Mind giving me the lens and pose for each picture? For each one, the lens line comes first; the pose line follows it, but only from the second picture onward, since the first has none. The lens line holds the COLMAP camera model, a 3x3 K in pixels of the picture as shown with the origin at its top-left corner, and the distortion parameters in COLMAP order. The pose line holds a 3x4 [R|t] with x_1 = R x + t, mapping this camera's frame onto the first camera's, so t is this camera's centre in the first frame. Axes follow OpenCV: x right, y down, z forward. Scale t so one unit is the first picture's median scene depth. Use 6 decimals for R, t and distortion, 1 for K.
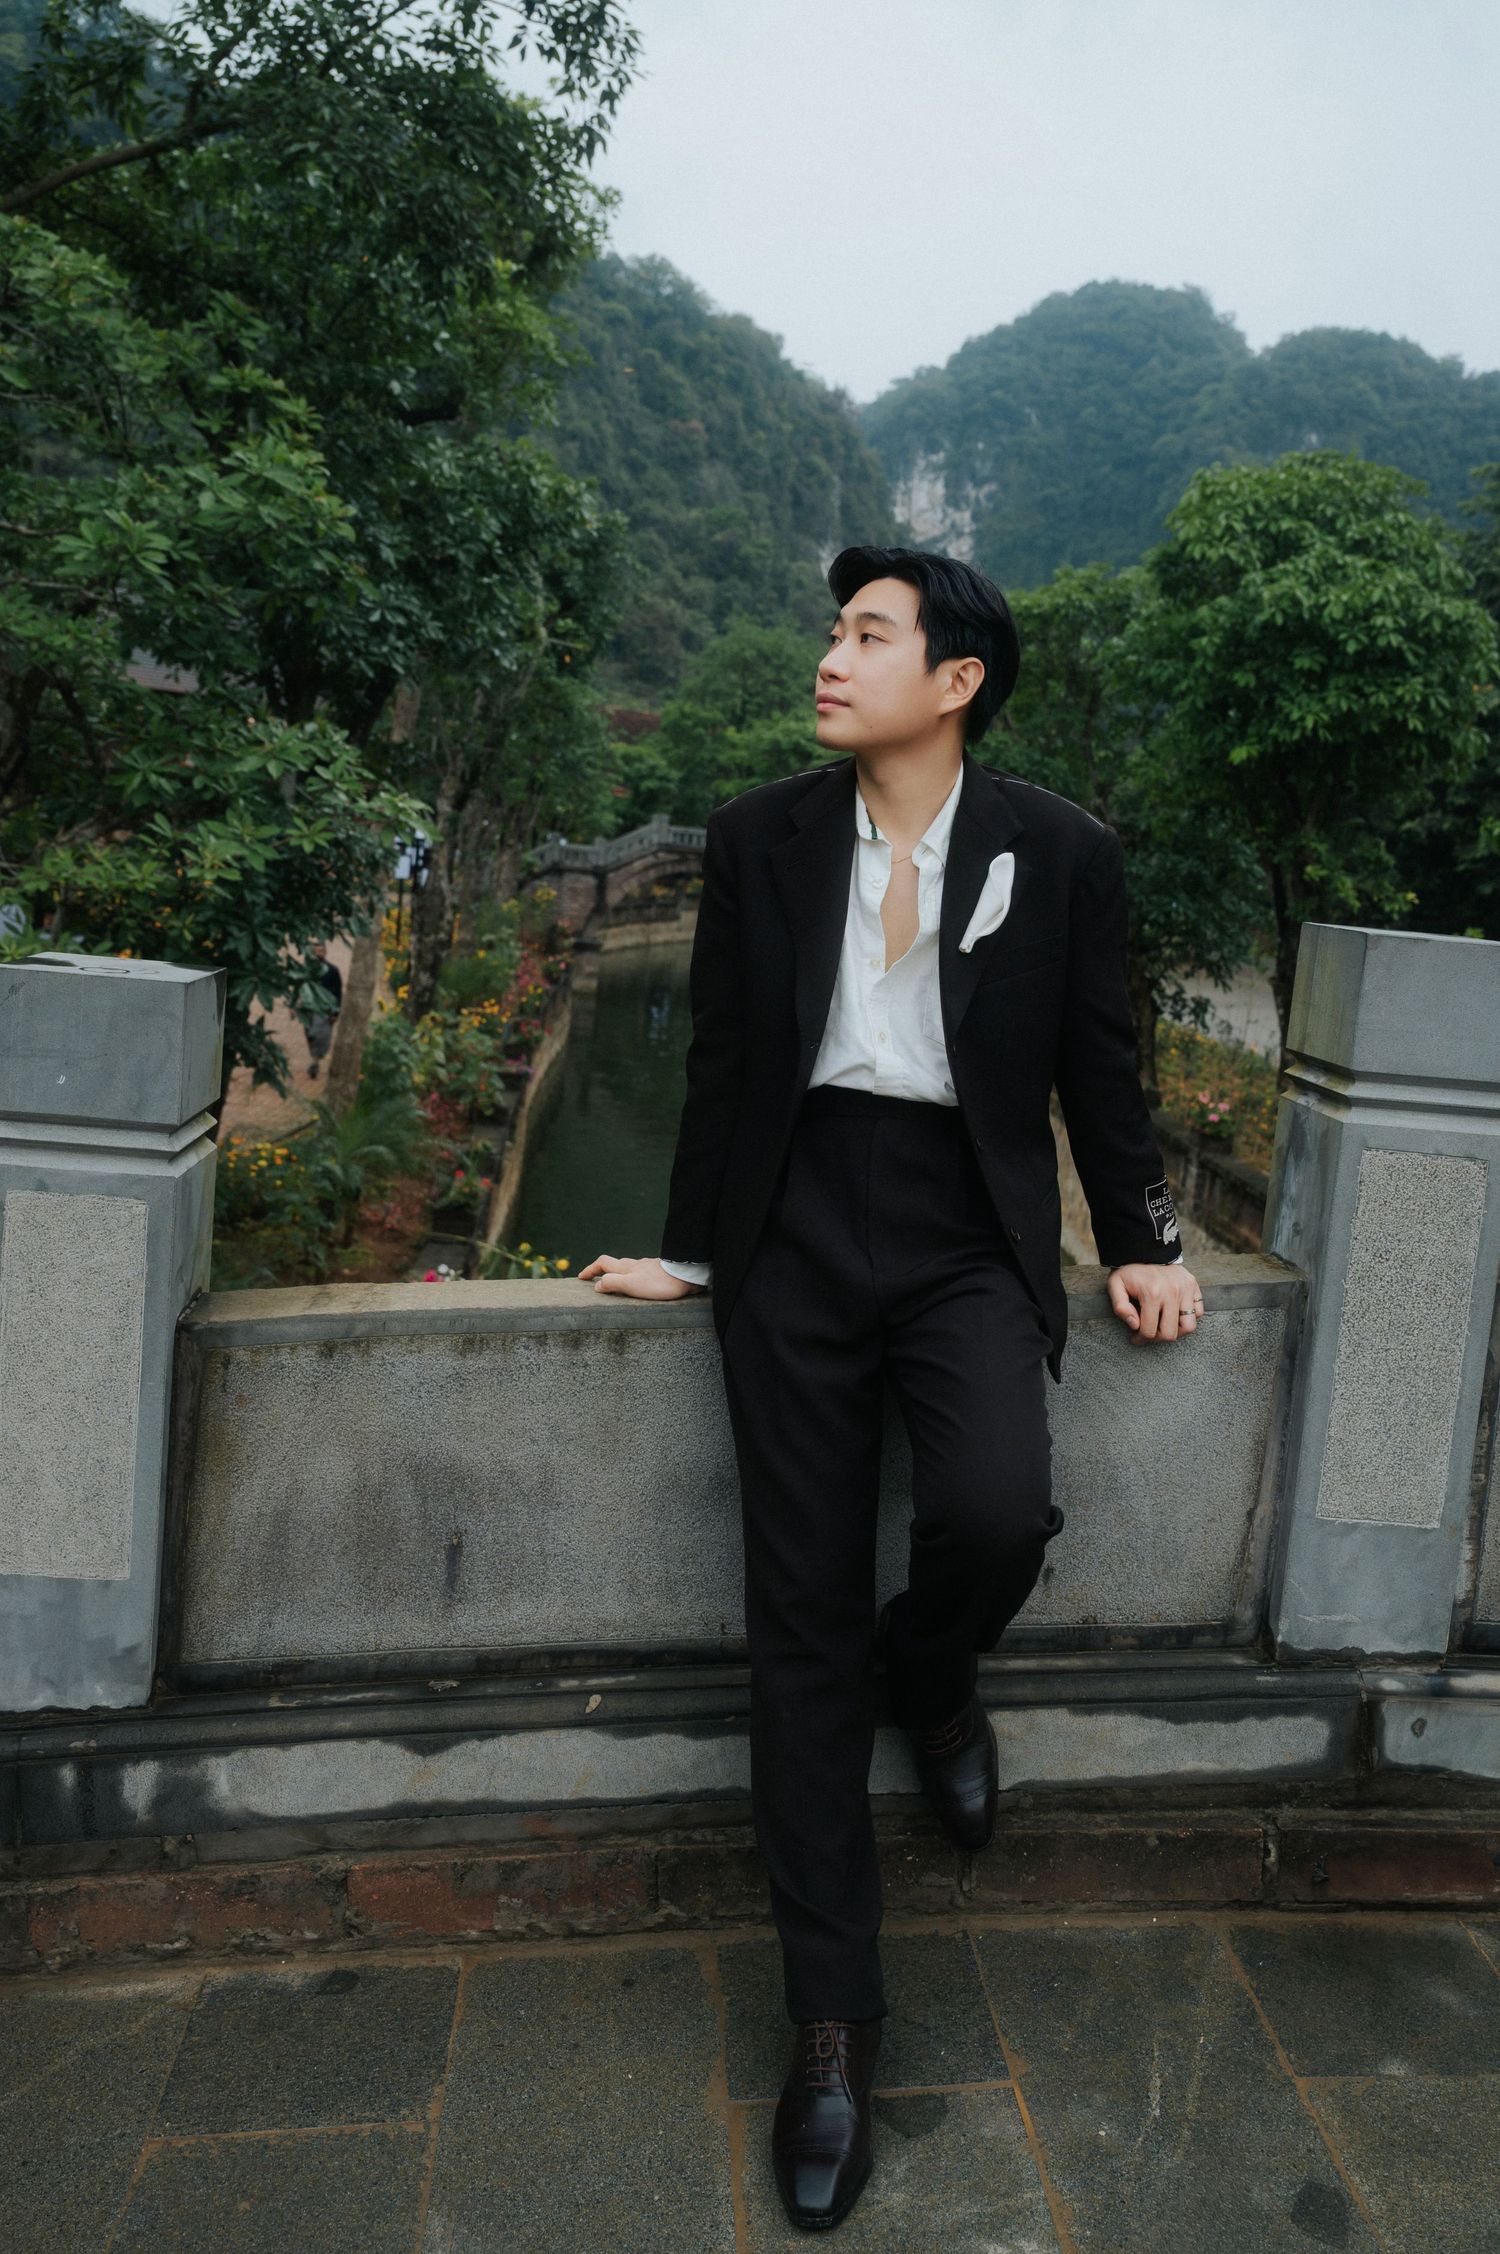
lens RADIAL K [[2012.5, 0, 745.0], [0, 2012.5, 1130.6], [0, 0, 1]] dist [0.008185, -0.001097]
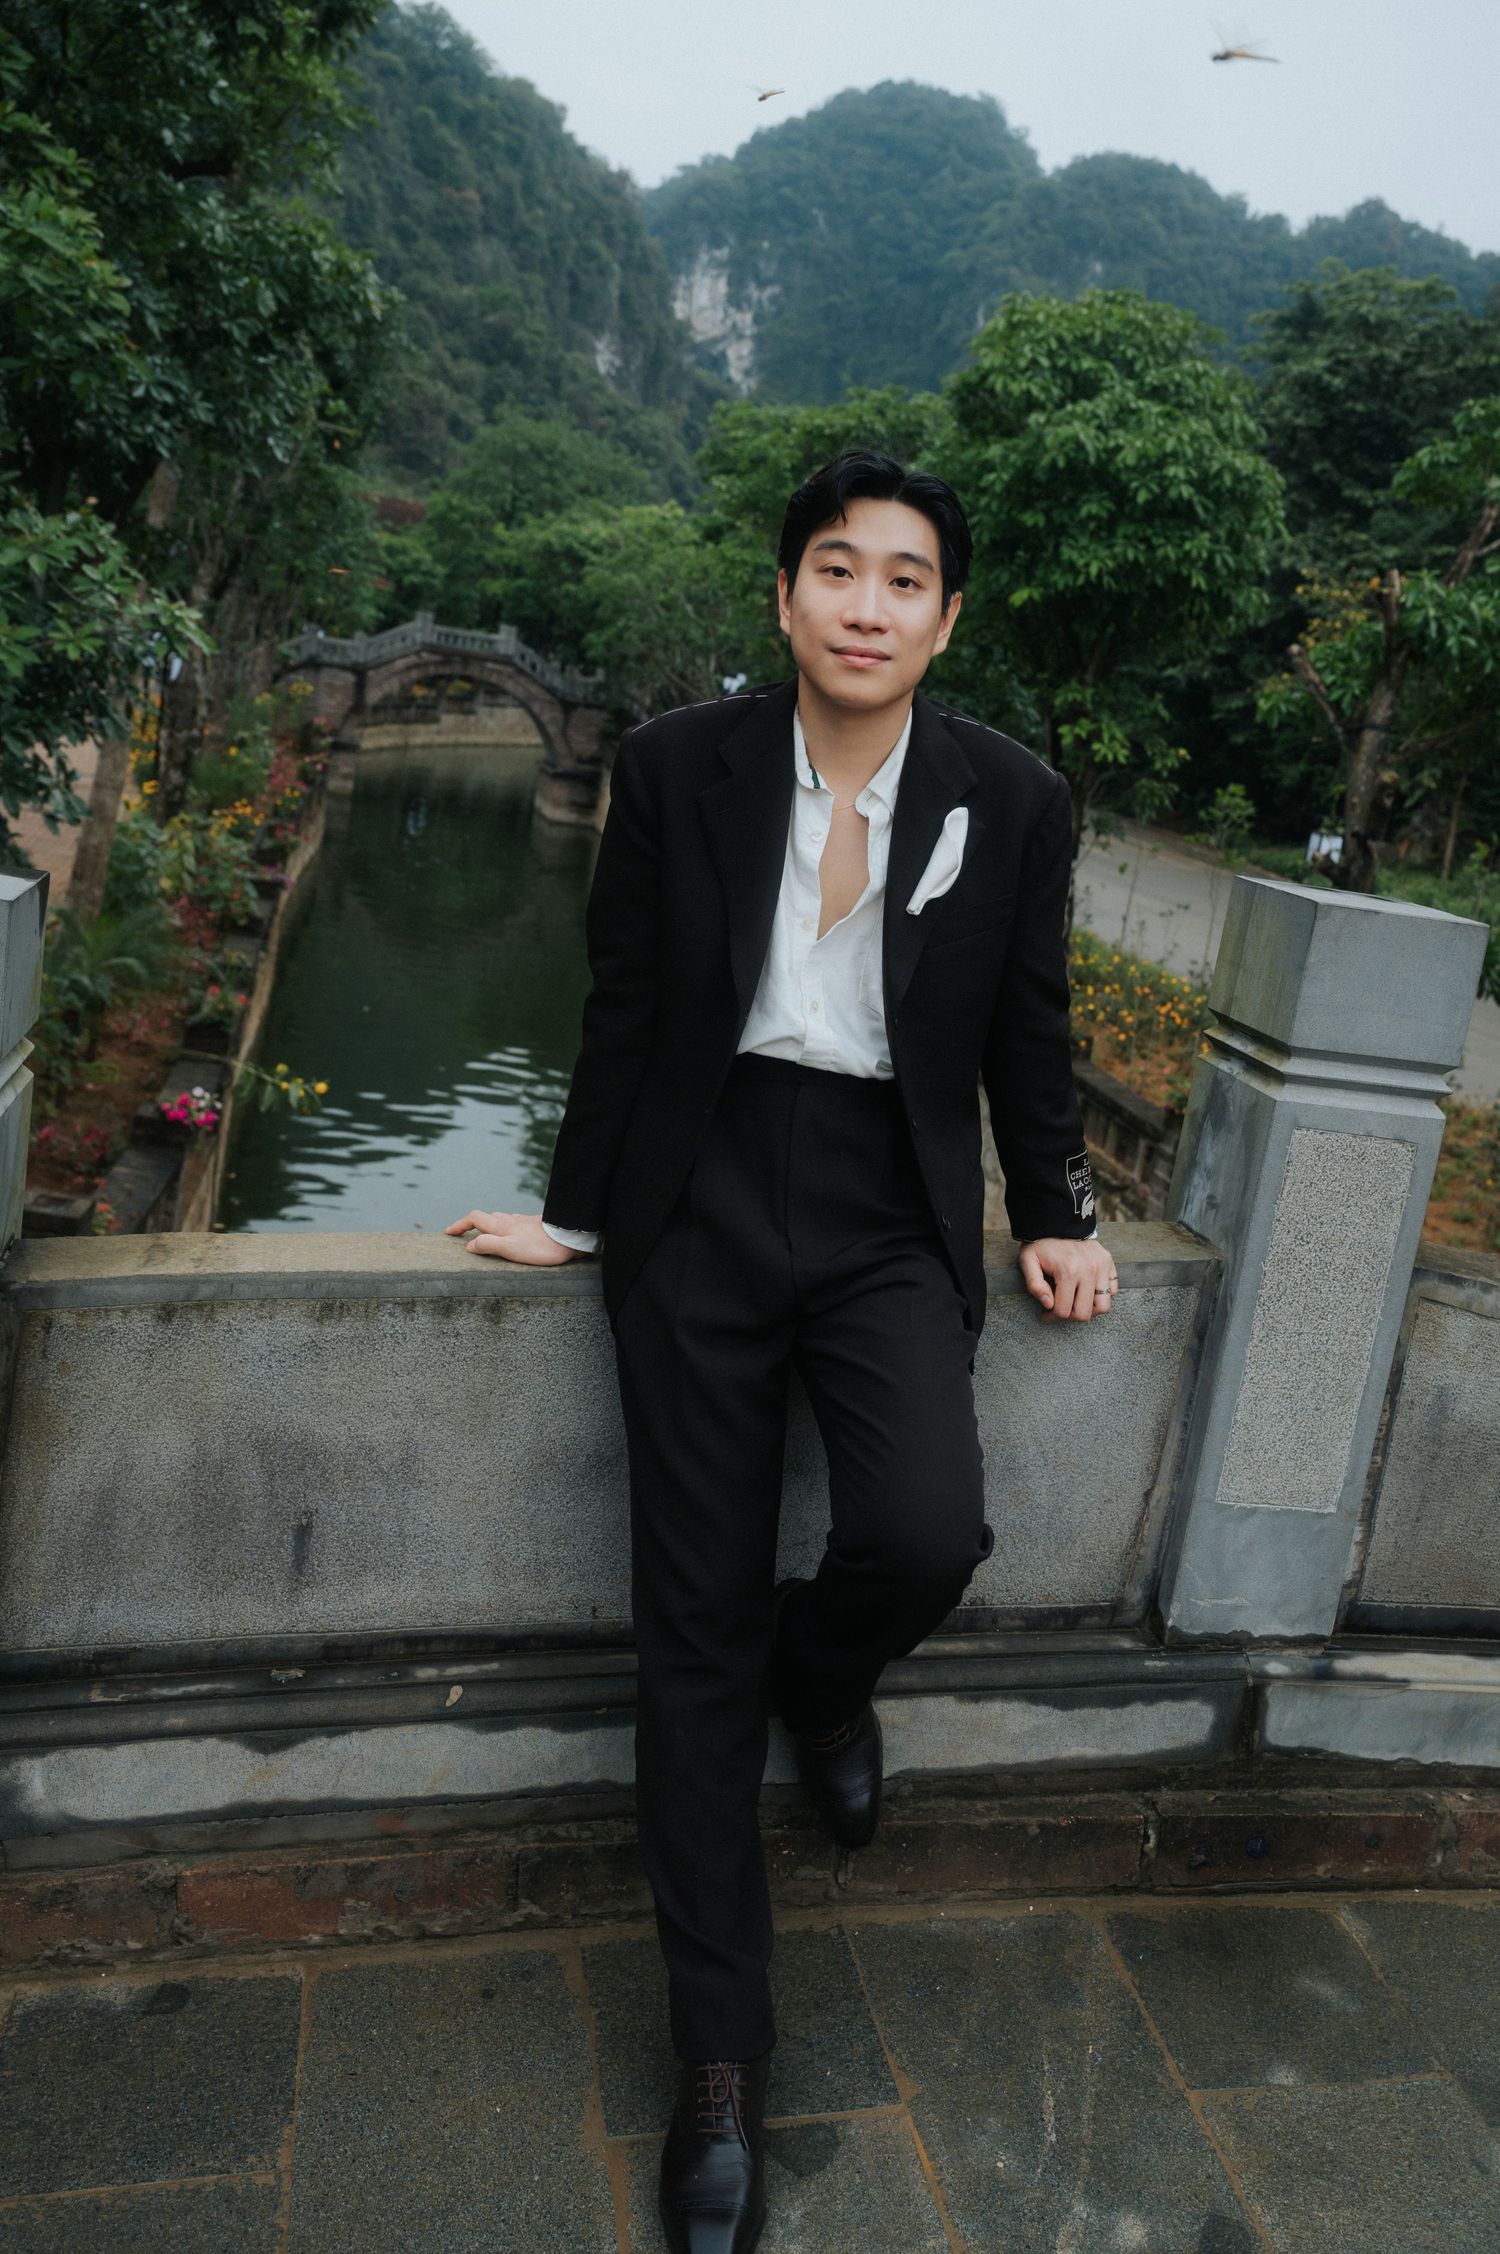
lens RADIAL K [[2012.5, 0, 756.0], [0, 2012.5, 1123.0], [0, 0, 1]] dist [0.008185, -0.001097]
pose [[0.990834, 0.032083, 0.131216, -0.065776], [-0.043602, 0.995351, 0.085877, -0.060681], [-0.127851, -0.090811, 0.987627, 0.091281]]
